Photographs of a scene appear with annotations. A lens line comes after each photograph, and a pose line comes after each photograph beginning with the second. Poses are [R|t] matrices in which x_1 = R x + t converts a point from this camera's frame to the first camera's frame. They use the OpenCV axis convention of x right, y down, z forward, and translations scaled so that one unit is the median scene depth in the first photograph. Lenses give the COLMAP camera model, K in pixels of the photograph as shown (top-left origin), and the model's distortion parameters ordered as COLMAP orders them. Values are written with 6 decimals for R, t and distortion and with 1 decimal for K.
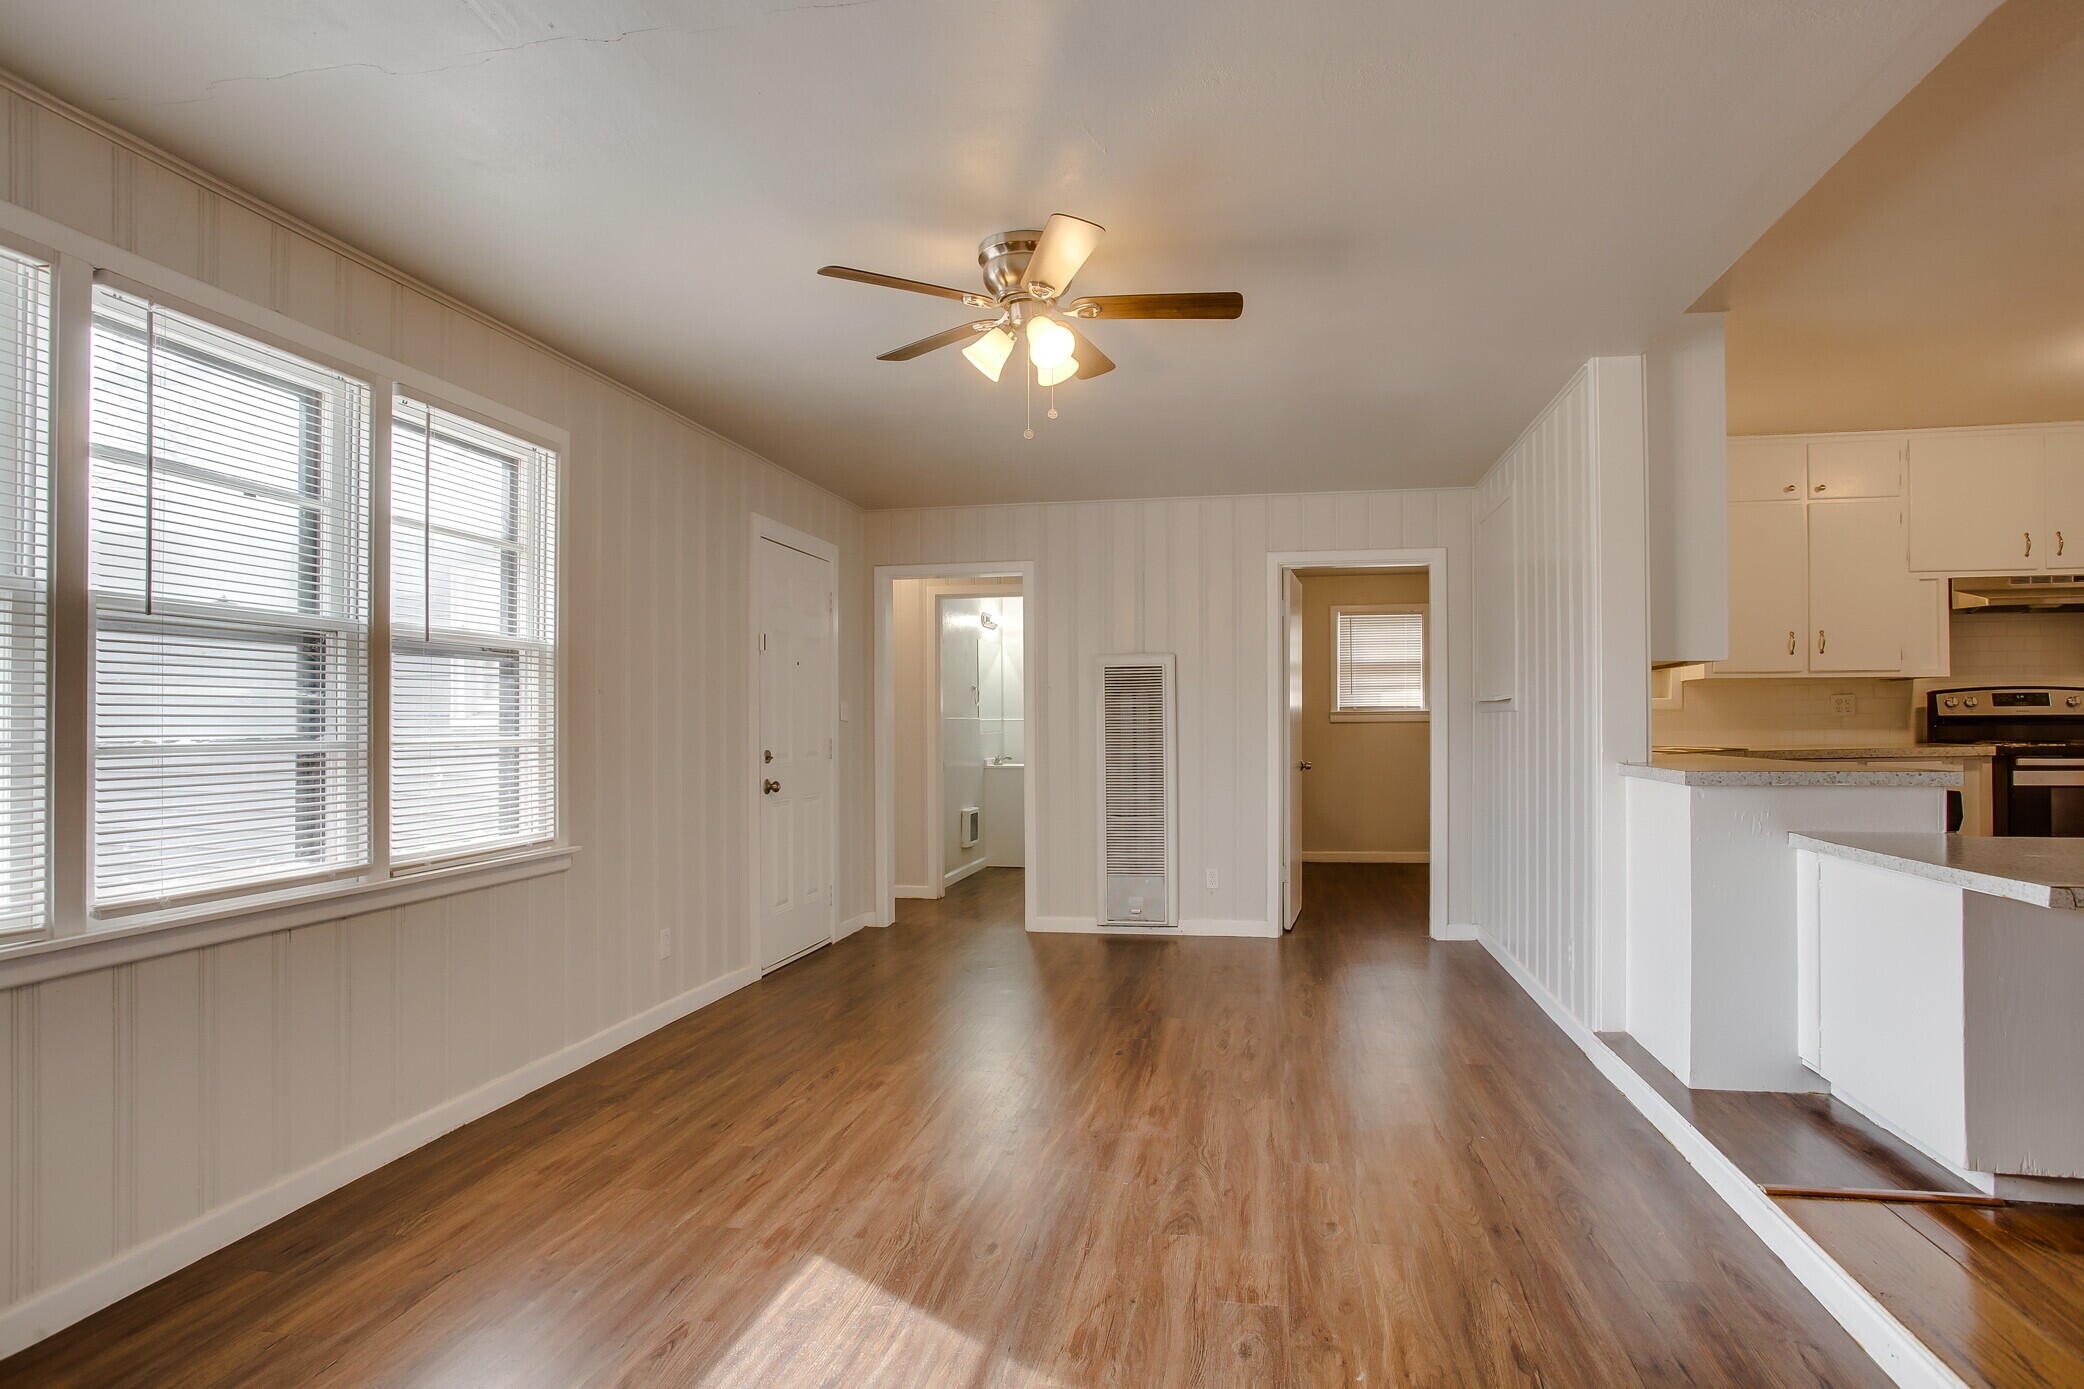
lens RADIAL K [[1079.8, 0, 1075.8], [0, 1079.8, 719.7], [0, 0, 1]] dist [-0.061079, 0.026094]
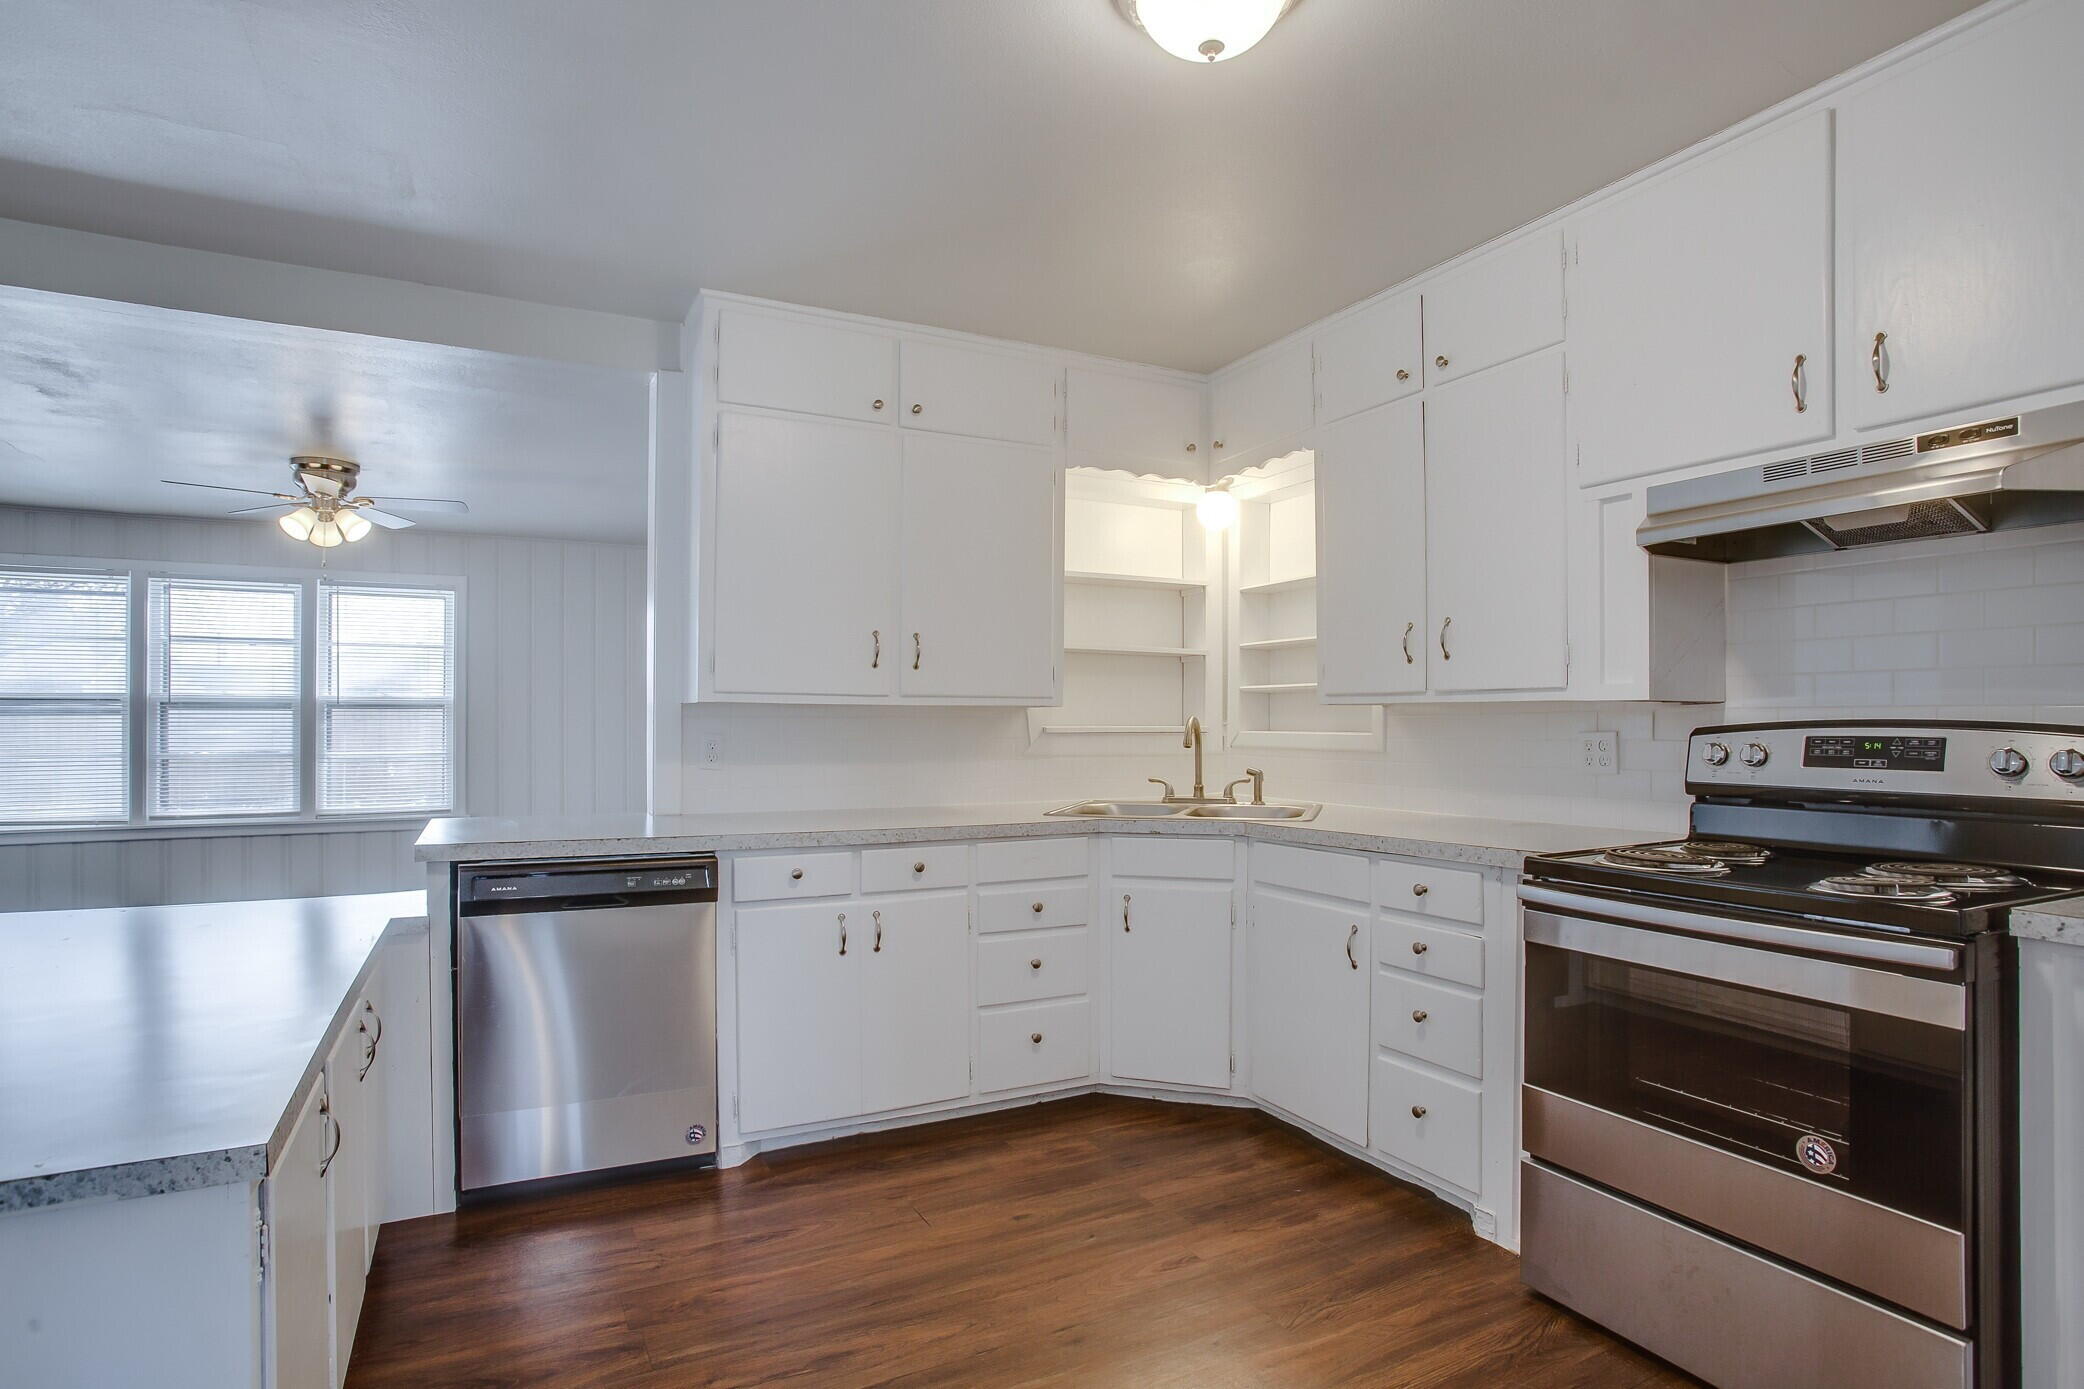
lens RADIAL K [[1079.8, 0, 1075.8], [0, 1079.8, 719.7], [0, 0, 1]] dist [-0.061079, 0.026094]
pose [[0.614538, 0.006370, -0.788861, 1.718230], [-0.003971, 0.999980, 0.004982, -0.054855], [0.788877, 0.000071, 0.614551, 0.826145]]
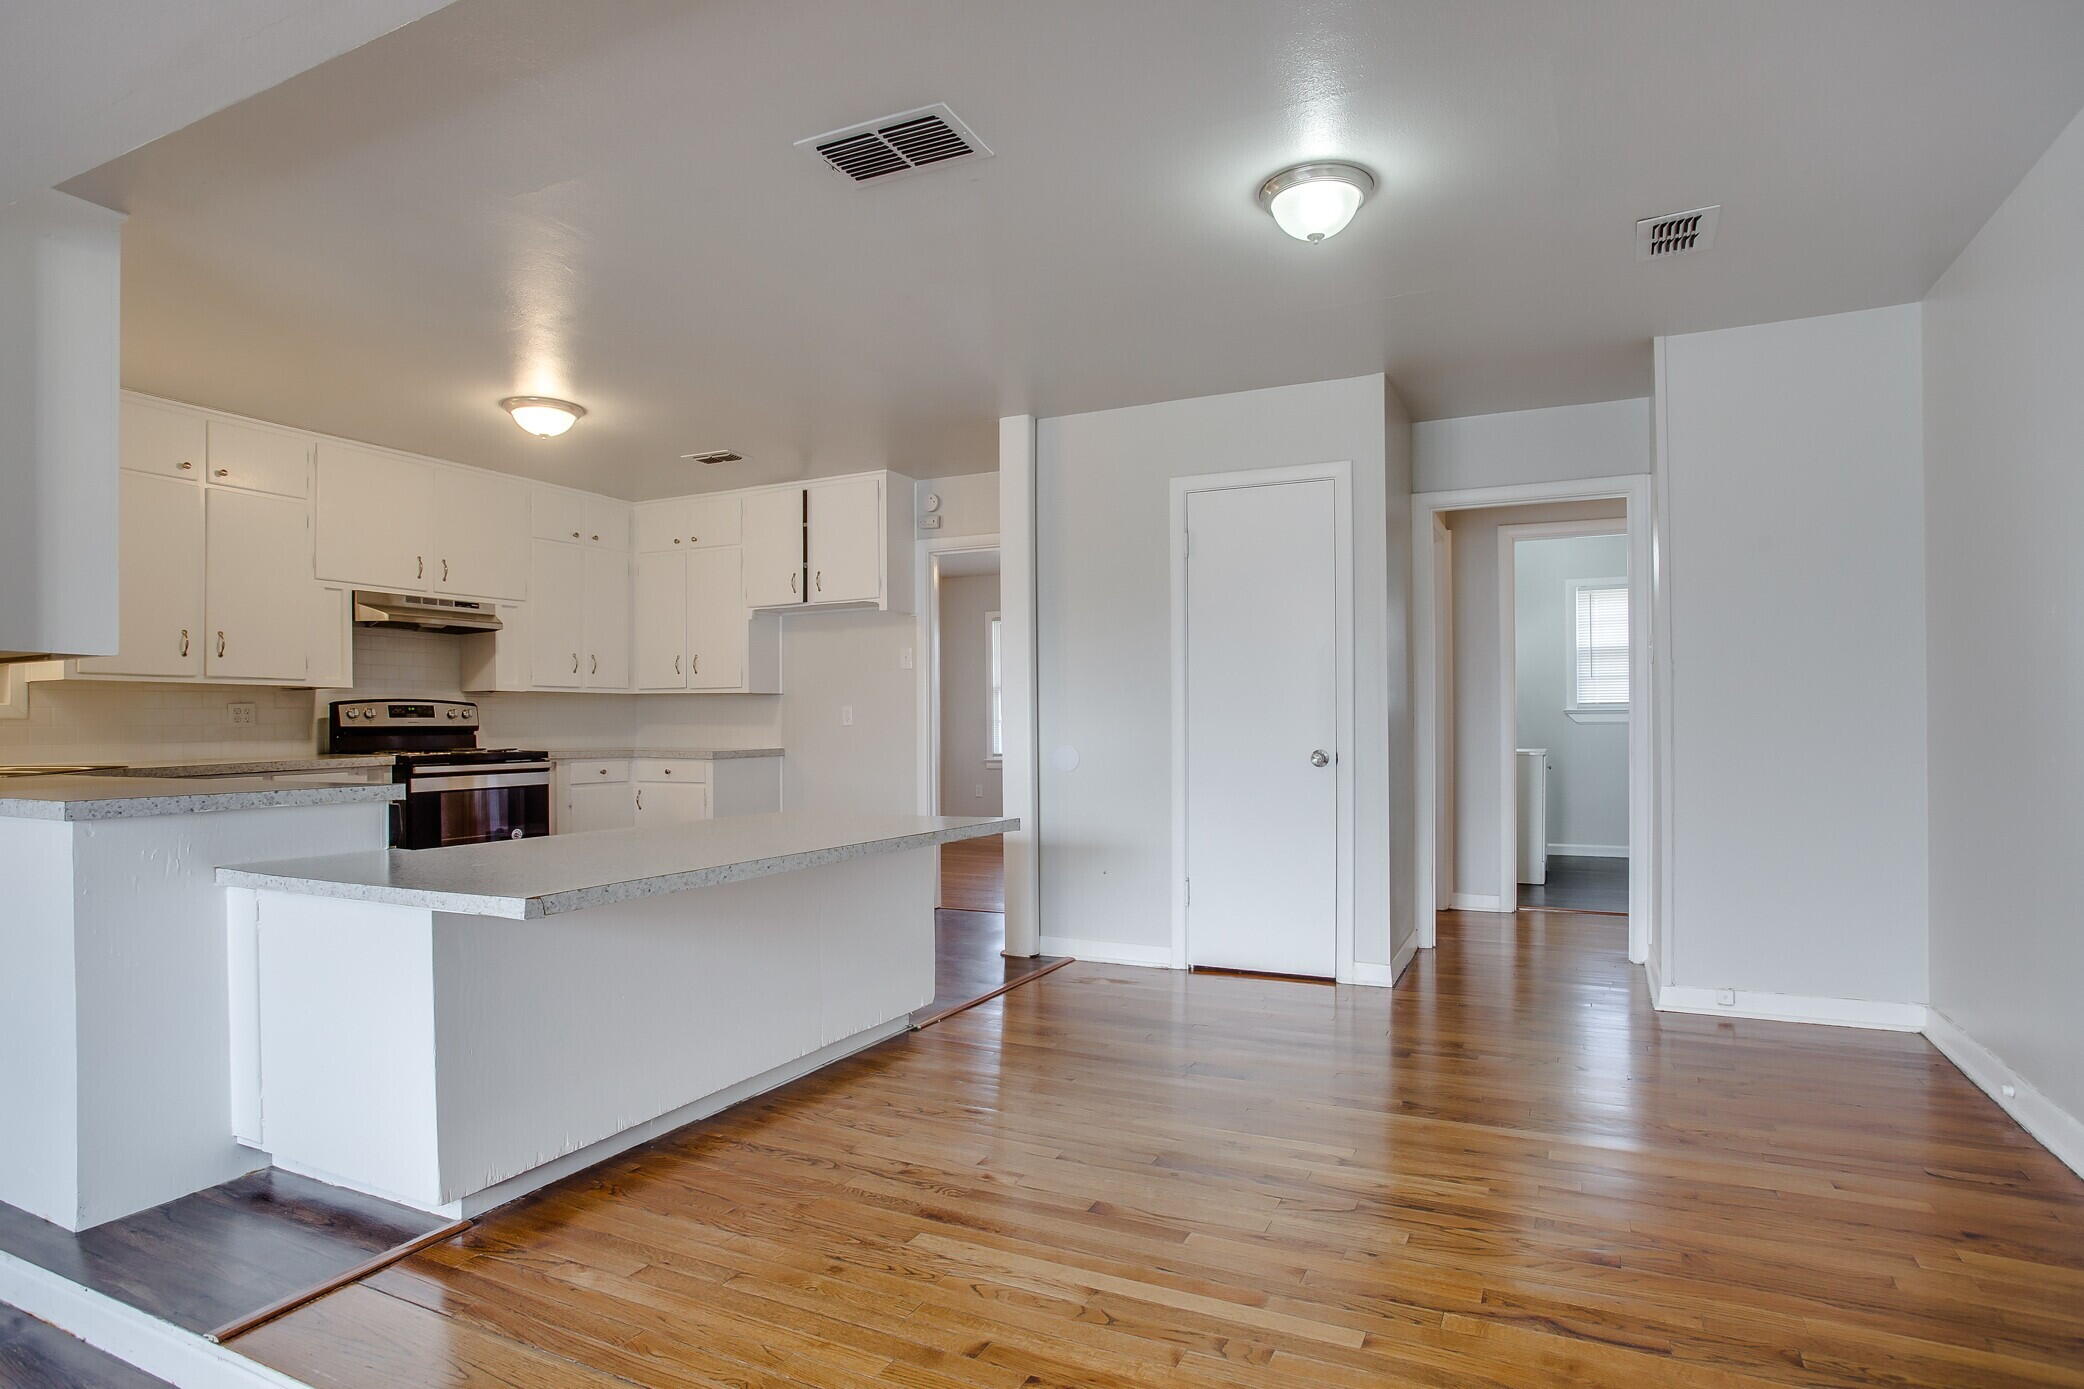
lens RADIAL K [[1079.8, 0, 1075.8], [0, 1079.8, 719.7], [0, 0, 1]] dist [-0.061079, 0.026094]
pose [[0.249108, 0.006870, 0.968451, 0.042520], [0.003290, 0.999963, -0.007940, -0.000061], [-0.968470, 0.005164, 0.249077, 0.120529]]
